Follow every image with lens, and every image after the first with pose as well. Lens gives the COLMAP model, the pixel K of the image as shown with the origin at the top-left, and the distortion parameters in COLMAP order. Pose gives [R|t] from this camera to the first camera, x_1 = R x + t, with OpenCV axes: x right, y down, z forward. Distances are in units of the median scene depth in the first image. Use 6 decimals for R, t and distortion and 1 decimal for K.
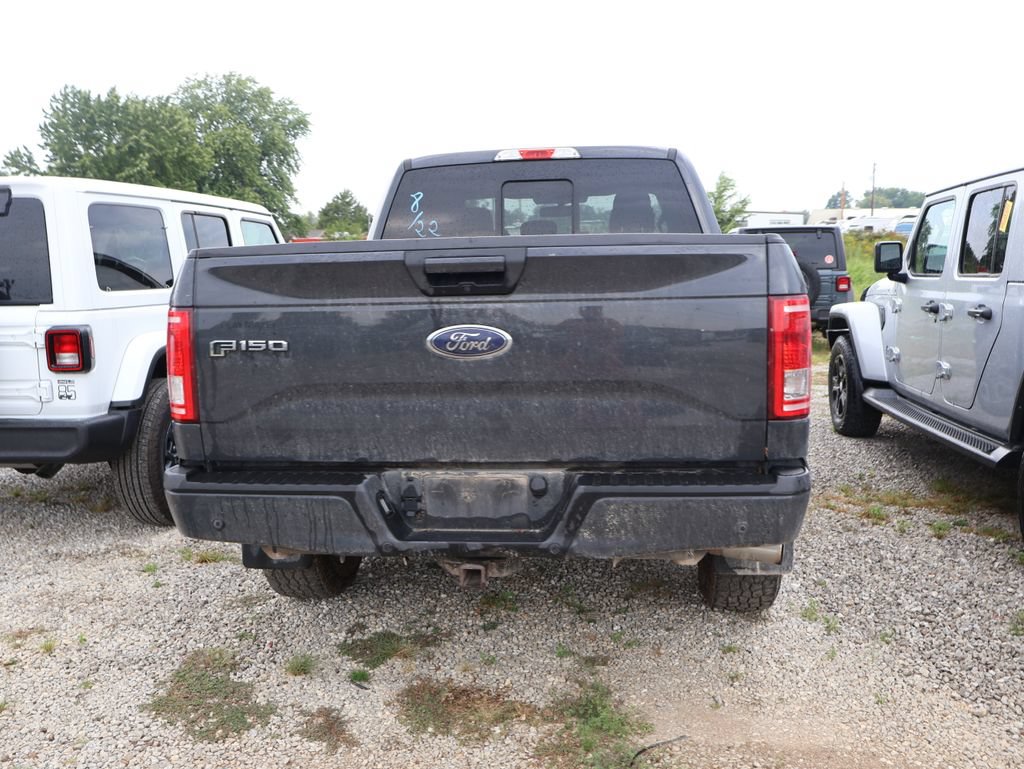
lens RADIAL K [[951.7, 0, 513.5], [0, 951.7, 387.2], [0, 0, 1]] dist [0.001840, 0.000000]
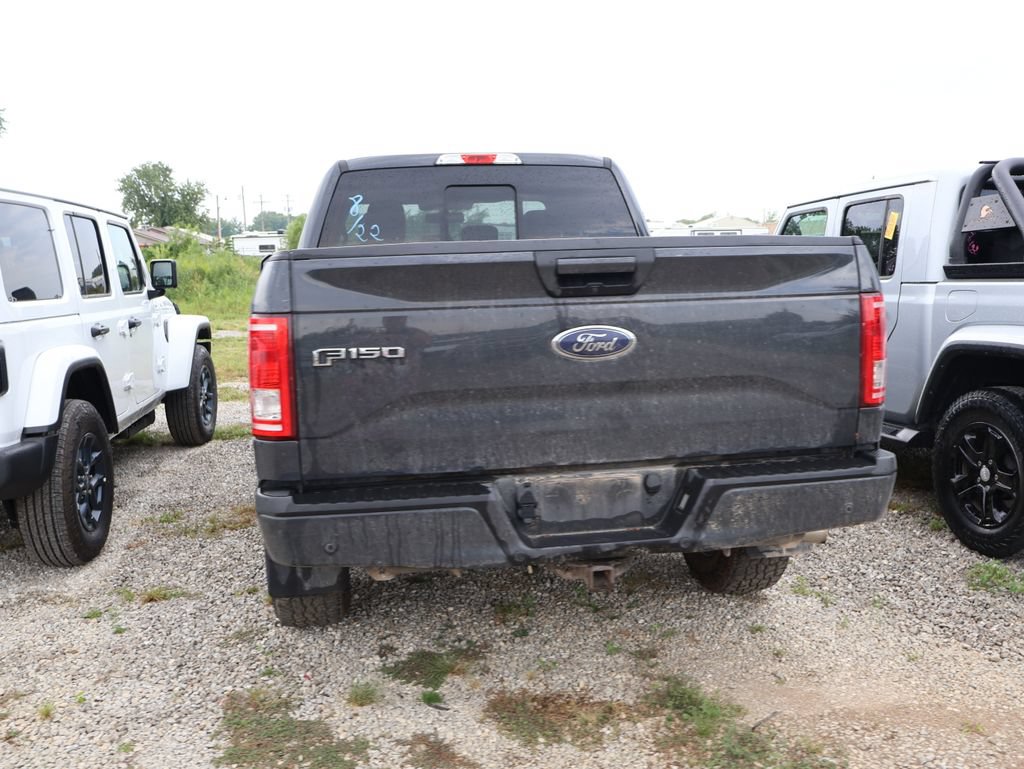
lens RADIAL K [[951.7, 0, 511.7], [0, 951.7, 386.4], [0, 0, 1]] dist [0.001840, 0.000000]
pose [[0.960248, -0.037589, 0.276608, -0.390534], [0.040804, 0.999150, -0.005876, 0.000359], [-0.276152, 0.016929, 0.960965, 0.063387]]
